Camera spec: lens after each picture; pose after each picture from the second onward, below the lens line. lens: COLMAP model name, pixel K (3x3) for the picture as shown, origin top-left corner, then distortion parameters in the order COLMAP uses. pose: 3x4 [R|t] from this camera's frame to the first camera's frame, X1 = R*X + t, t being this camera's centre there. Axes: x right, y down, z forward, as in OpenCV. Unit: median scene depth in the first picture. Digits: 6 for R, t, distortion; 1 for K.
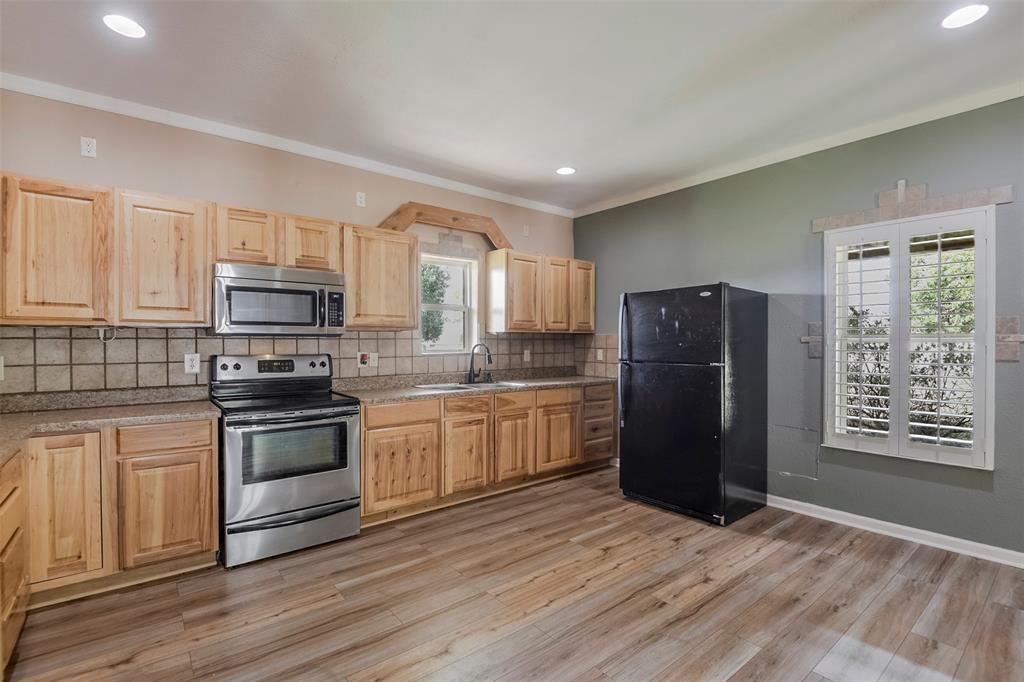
lens RADIAL K [[482.2, 0, 511.8], [0, 482.2, 346.5], [0, 0, 1]] dist [-0.013161, -0.002369]
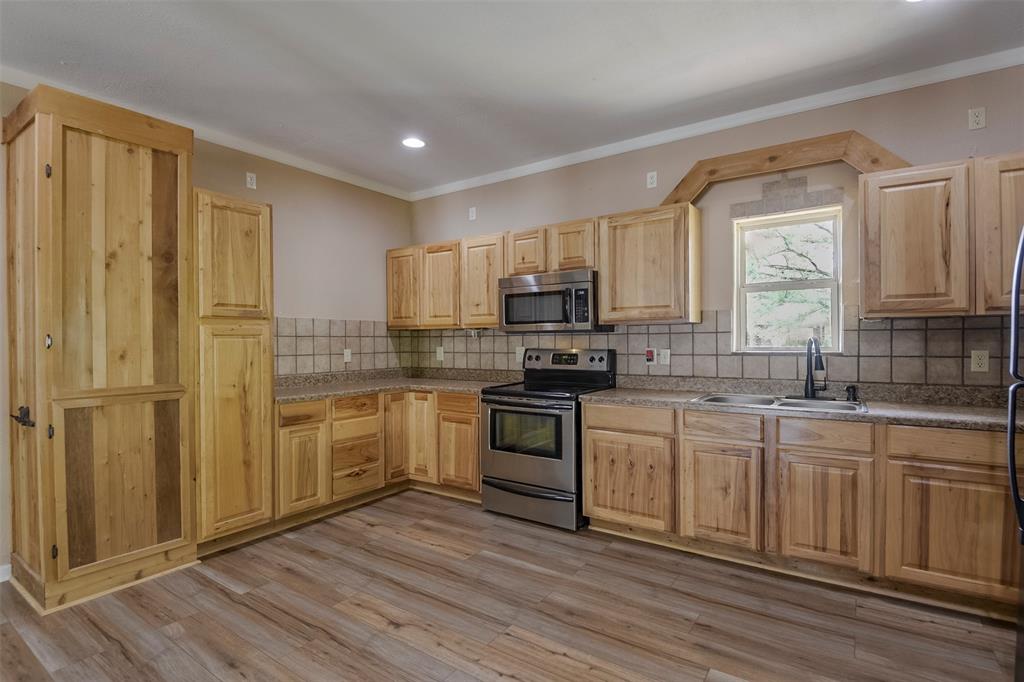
lens RADIAL K [[481.8, 0, 491.0], [0, 481.8, 346.5], [0, 0, 1]] dist [-0.007716, -0.001830]
pose [[0.282579, 0.011930, -0.959170, 0.563776], [-0.002955, 0.999929, 0.011567, -0.001497], [0.959240, -0.000435, 0.282594, 0.535483]]
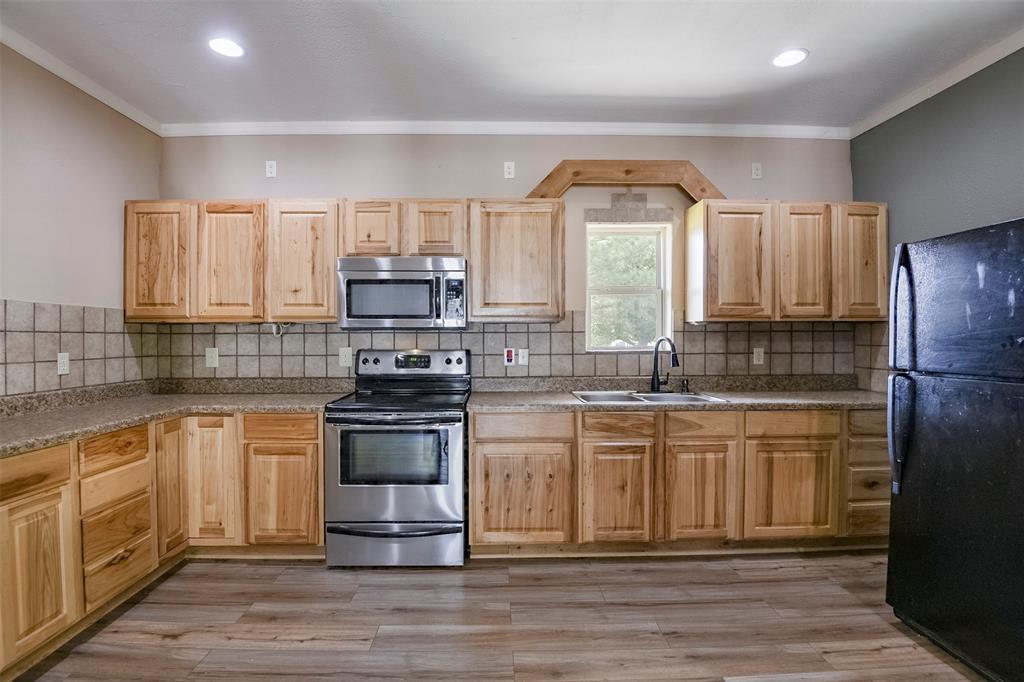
lens RADIAL K [[482.2, 0, 494.1], [0, 482.2, 344.4], [0, 0, 1]] dist [-0.013161, -0.002369]
pose [[0.786015, 0.006841, -0.618169, 0.234387], [-0.004626, 0.999976, 0.005185, 0.000686], [0.618190, -0.001216, 0.786028, 0.362638]]
